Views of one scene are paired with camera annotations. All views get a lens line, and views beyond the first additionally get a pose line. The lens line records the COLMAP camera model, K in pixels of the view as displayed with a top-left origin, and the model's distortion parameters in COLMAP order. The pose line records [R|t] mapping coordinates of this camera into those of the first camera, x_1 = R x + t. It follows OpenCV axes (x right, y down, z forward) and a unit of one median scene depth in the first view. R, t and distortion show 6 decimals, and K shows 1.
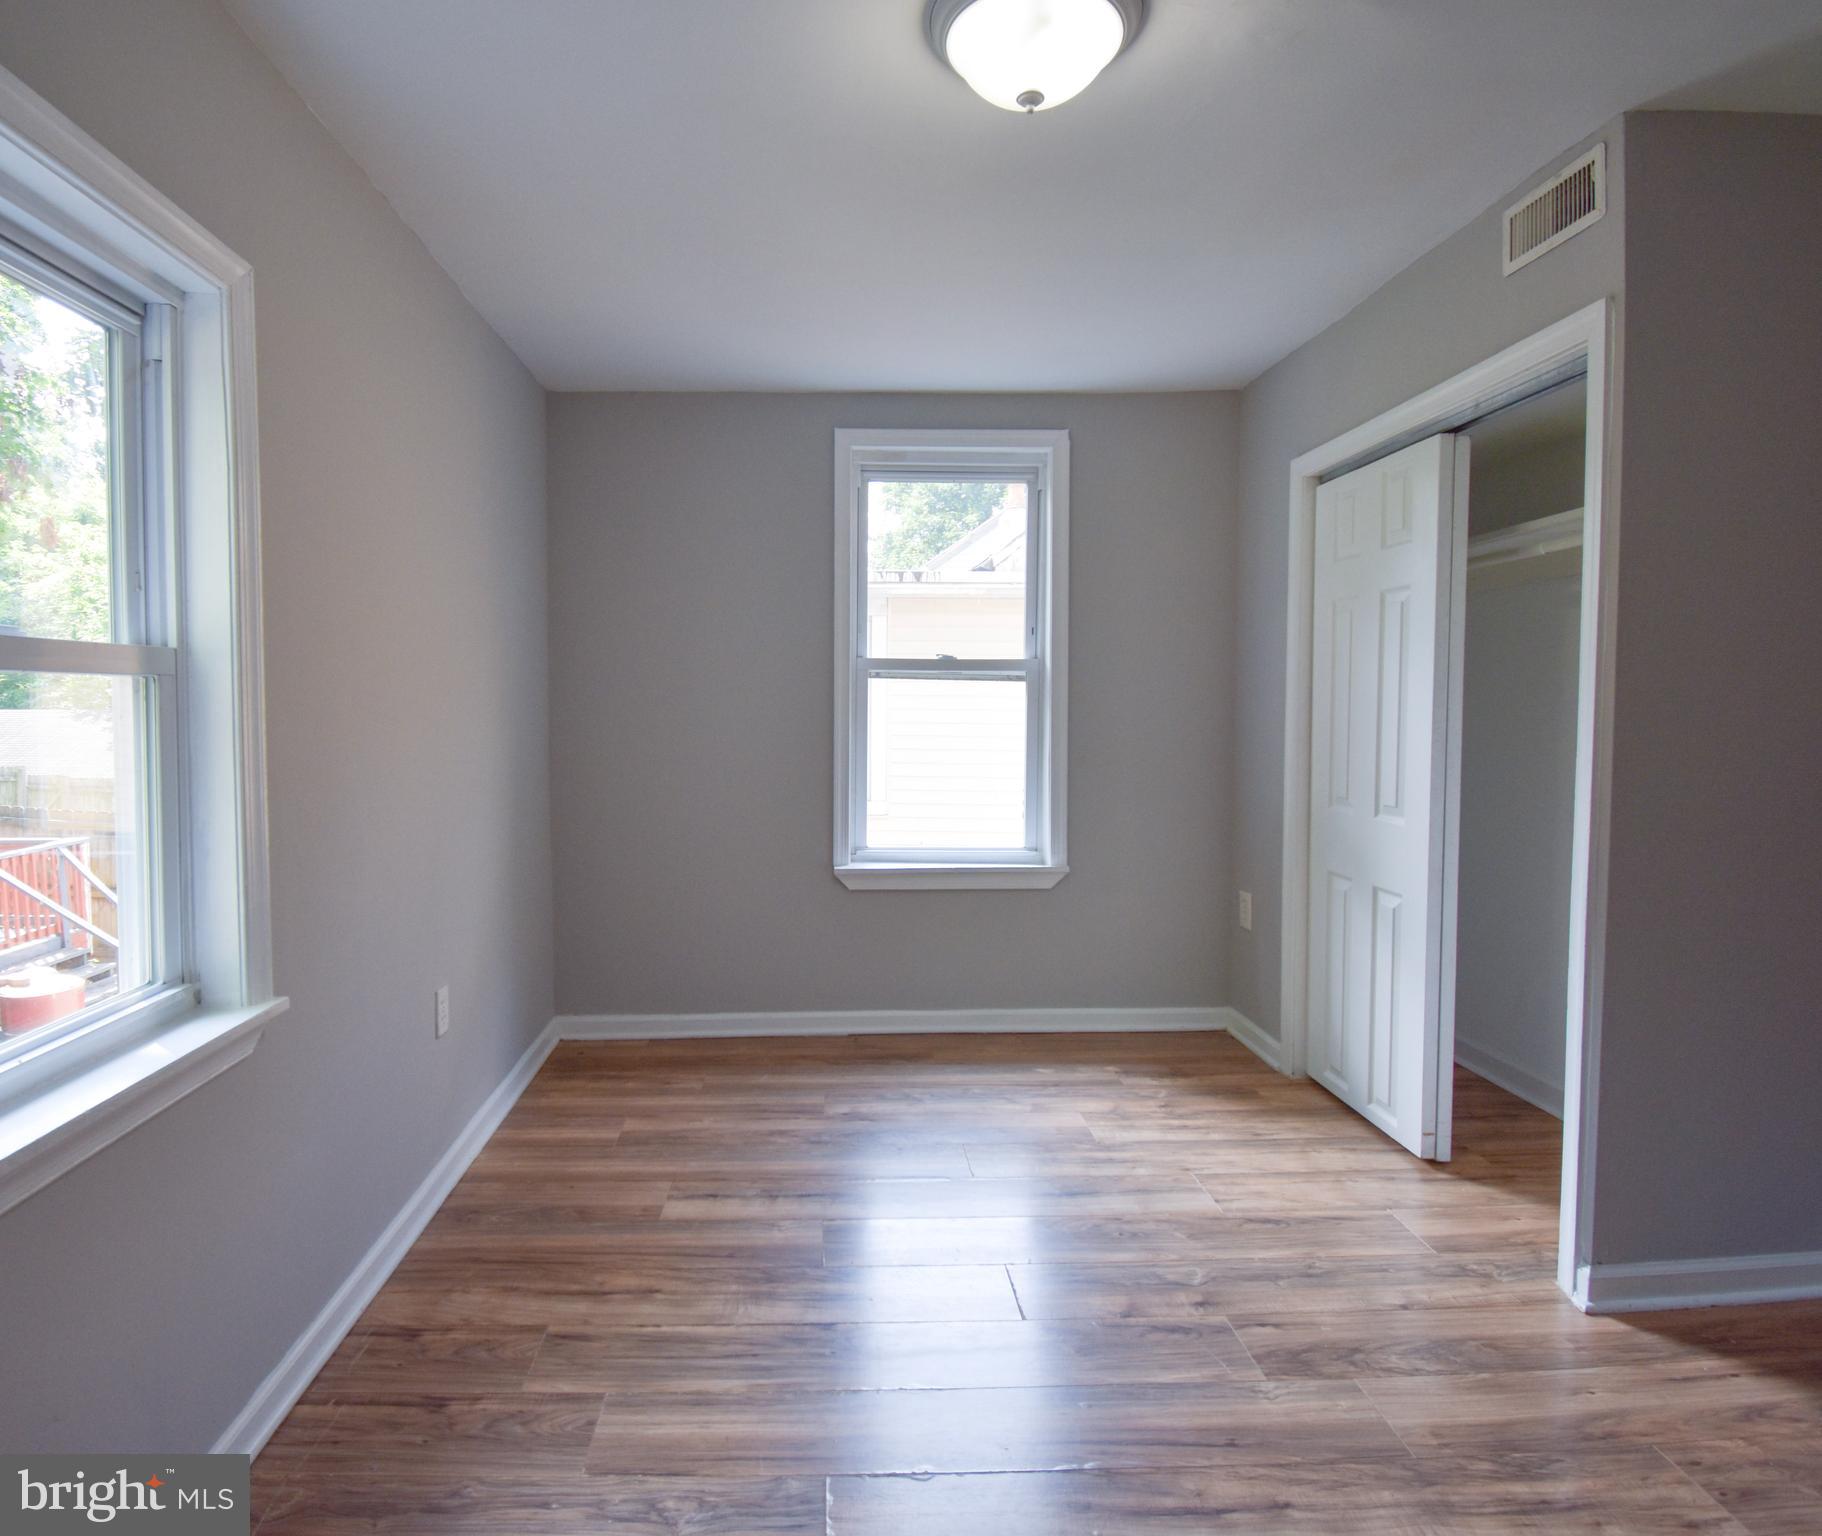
lens RADIAL K [[980.5, 0, 785.2], [0, 980.5, 753.7], [0, 0, 1]] dist [0.012911, -0.009168]
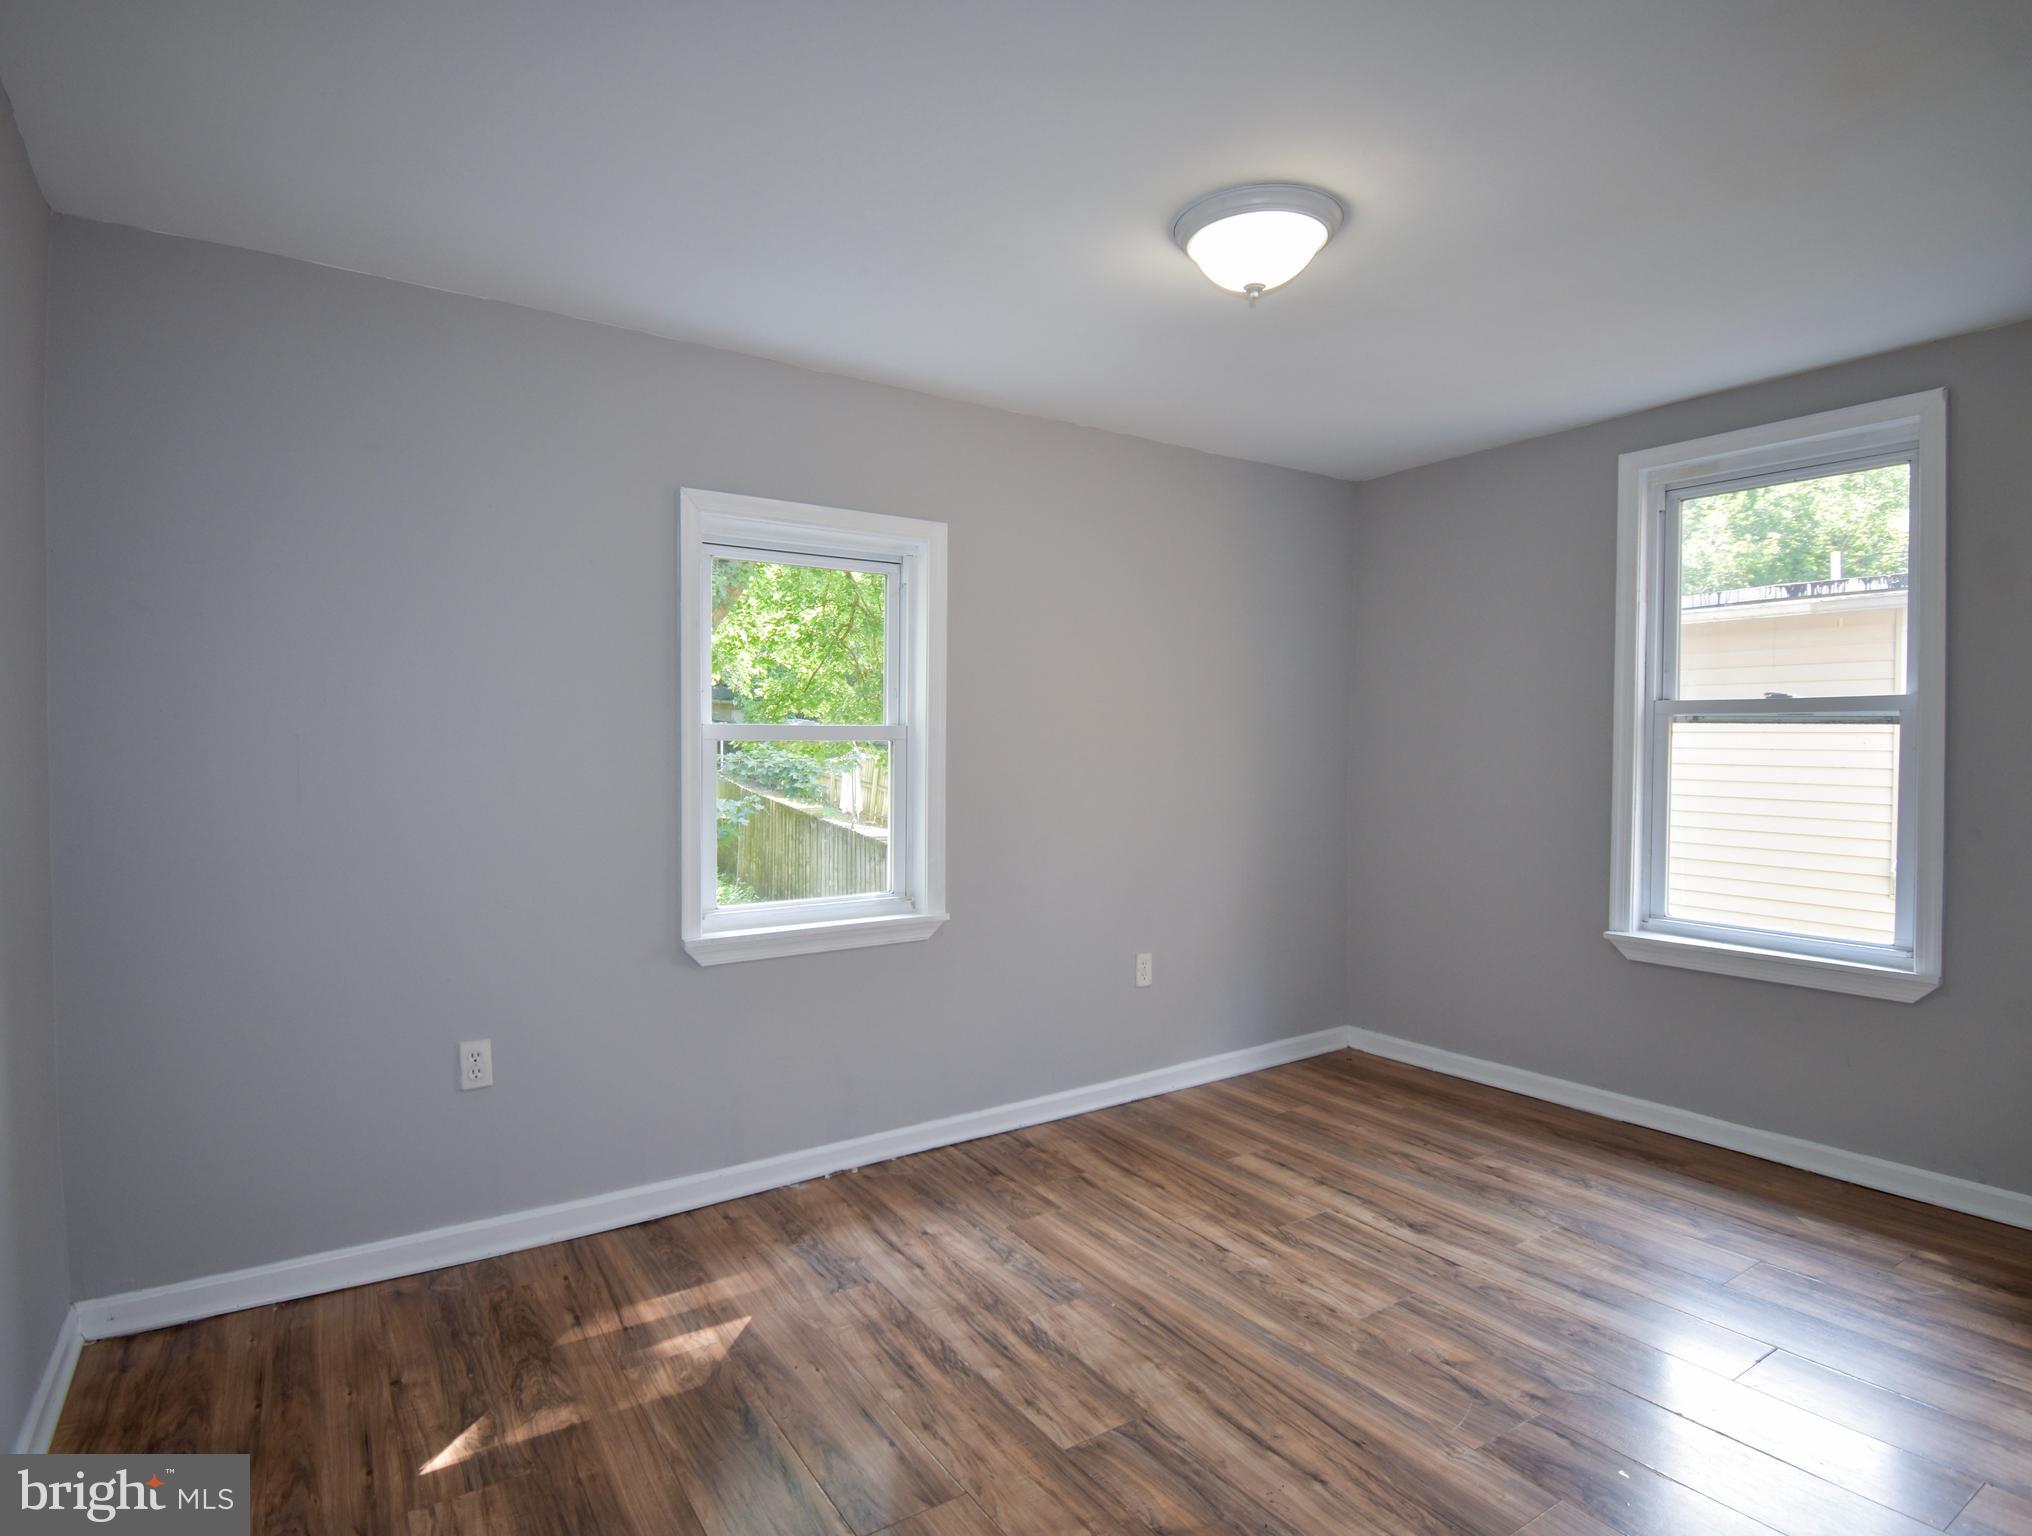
lens RADIAL K [[958.9, 0, 1012.4], [0, 958.9, 755.4], [0, 0, 1]] dist [0.000893, -0.004483]
pose [[0.581864, 0.004091, -0.813276, 0.697859], [-0.040980, 0.998865, -0.024294, -0.005816], [0.812253, 0.047464, 0.581371, 0.031946]]
